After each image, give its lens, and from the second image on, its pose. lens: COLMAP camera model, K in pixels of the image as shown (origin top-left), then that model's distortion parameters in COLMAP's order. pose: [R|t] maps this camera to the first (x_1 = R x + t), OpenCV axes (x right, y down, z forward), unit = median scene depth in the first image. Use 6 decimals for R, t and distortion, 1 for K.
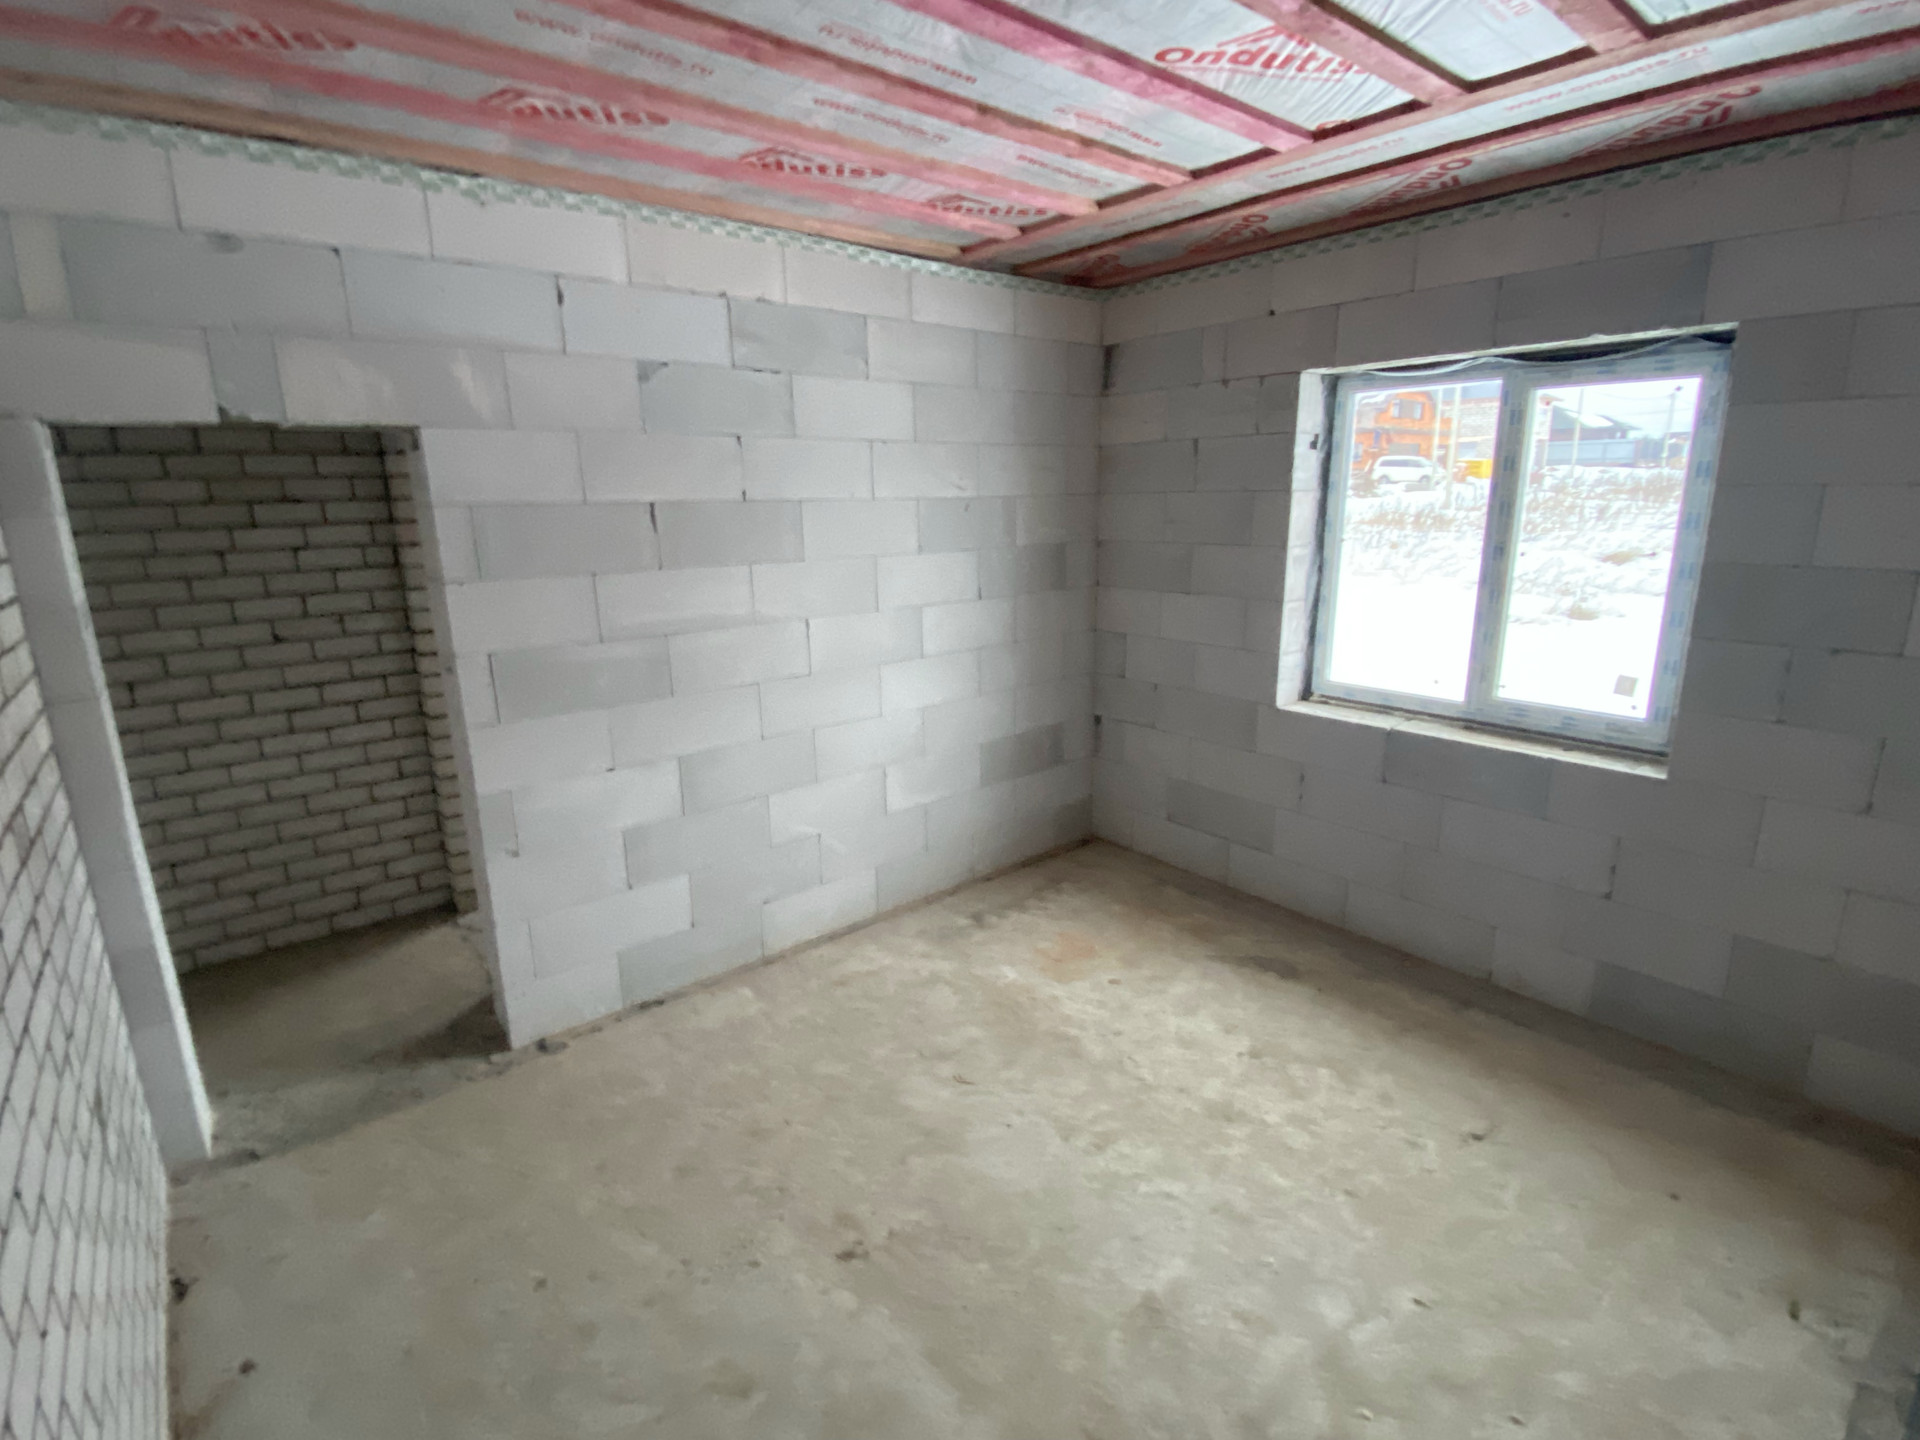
lens RADIAL K [[901.5, 0, 951.3], [0, 901.5, 710.9], [0, 0, 1]] dist [0.031231, -0.025546]
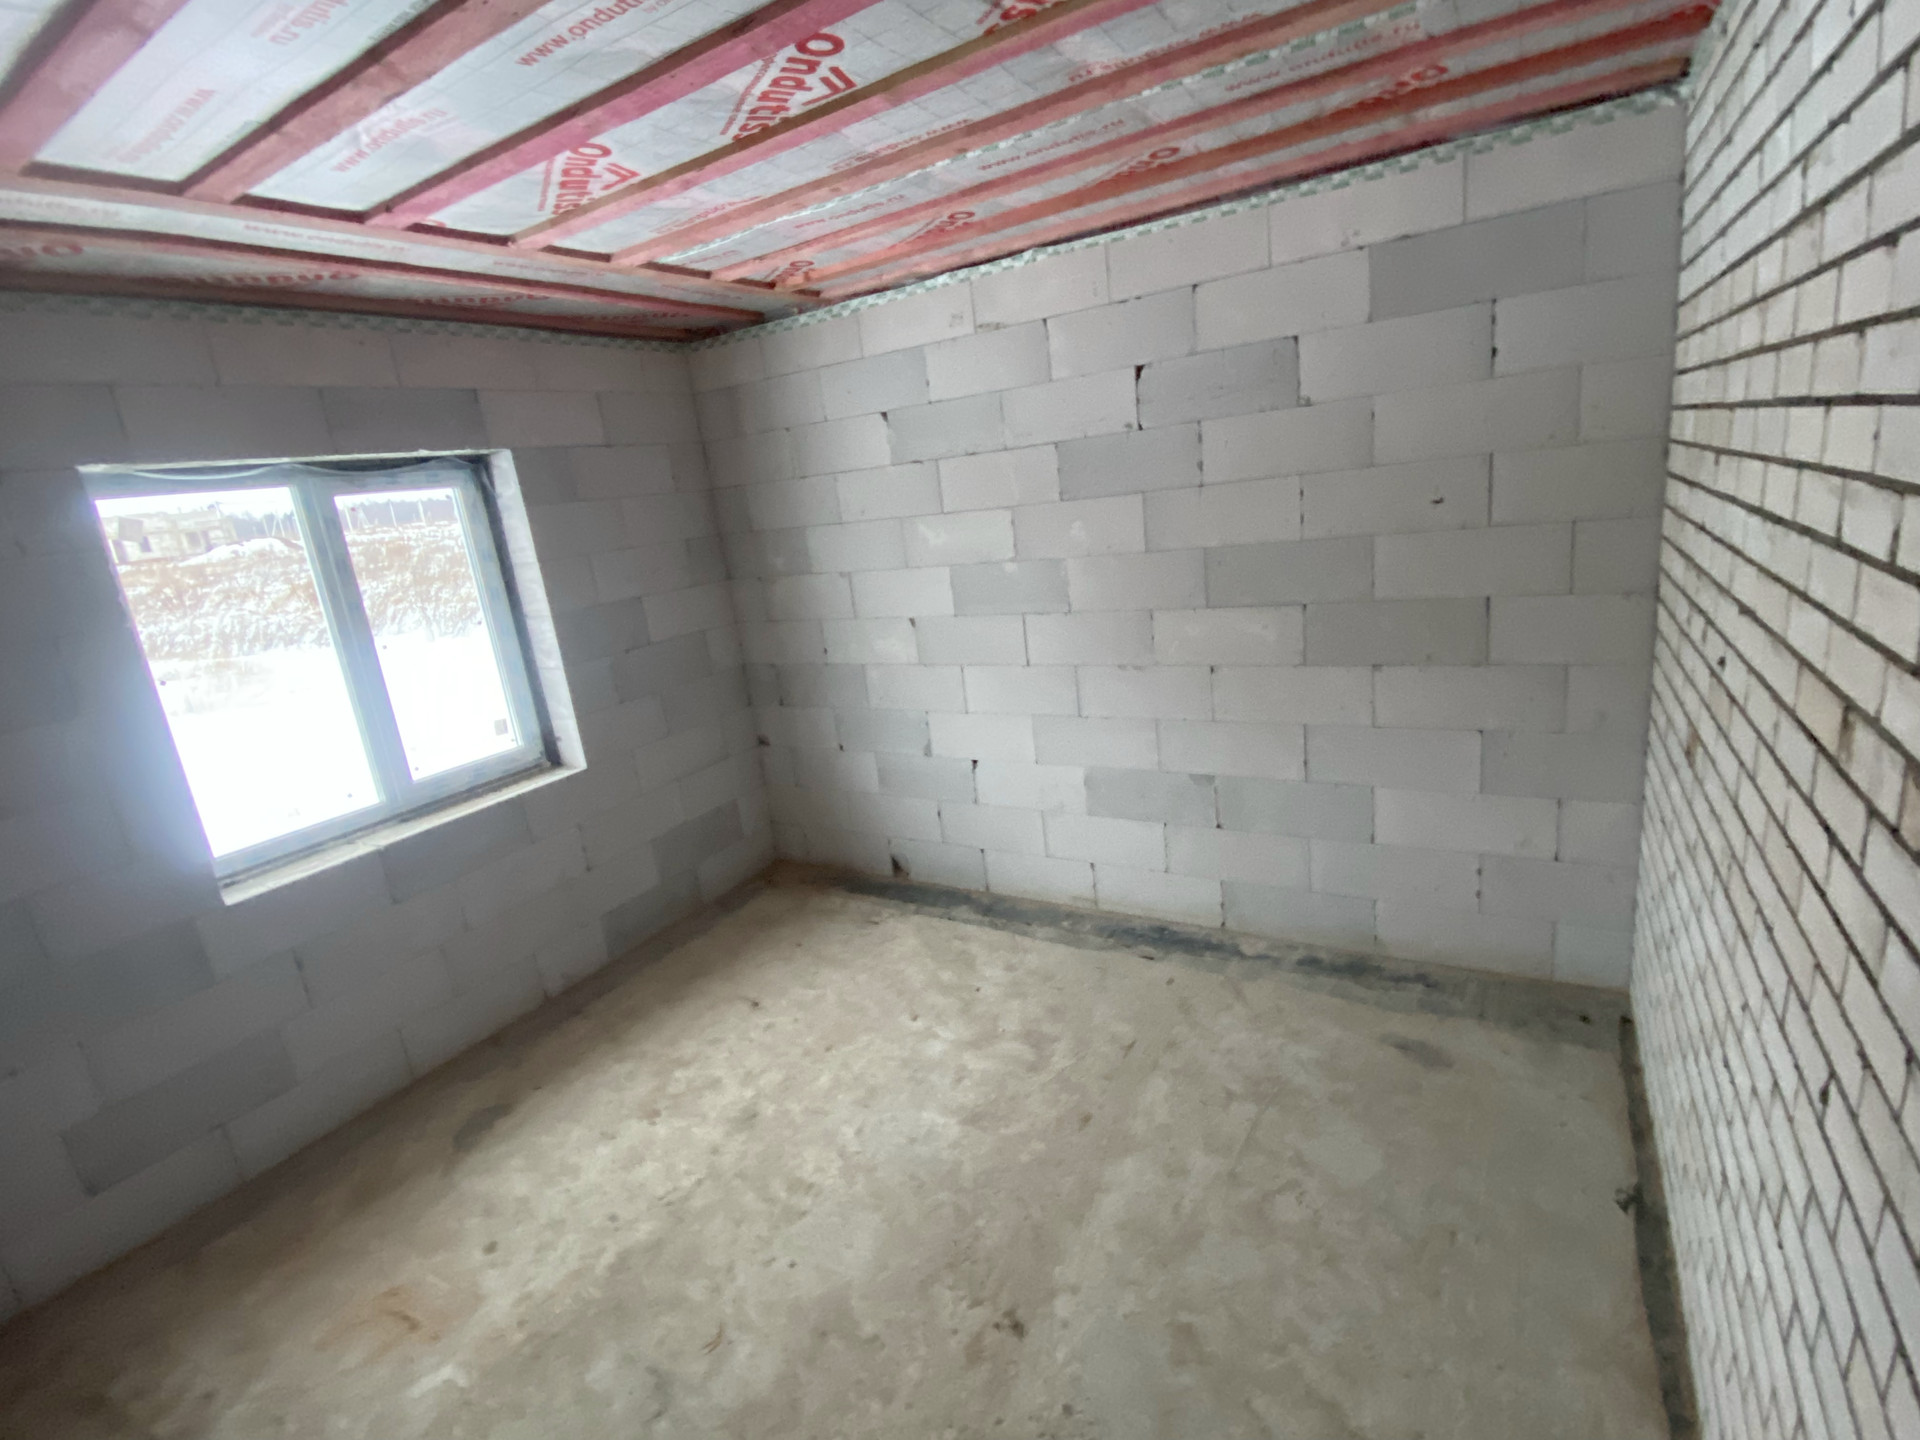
lens RADIAL K [[901.5, 0, 959.3], [0, 901.5, 715.3], [0, 0, 1]] dist [0.031231, -0.025546]
pose [[-0.333251, -0.185444, 0.924421, -0.673467], [0.340834, 0.890465, 0.301503, -0.220801], [-0.879077, 0.415550, -0.233543, 0.793739]]
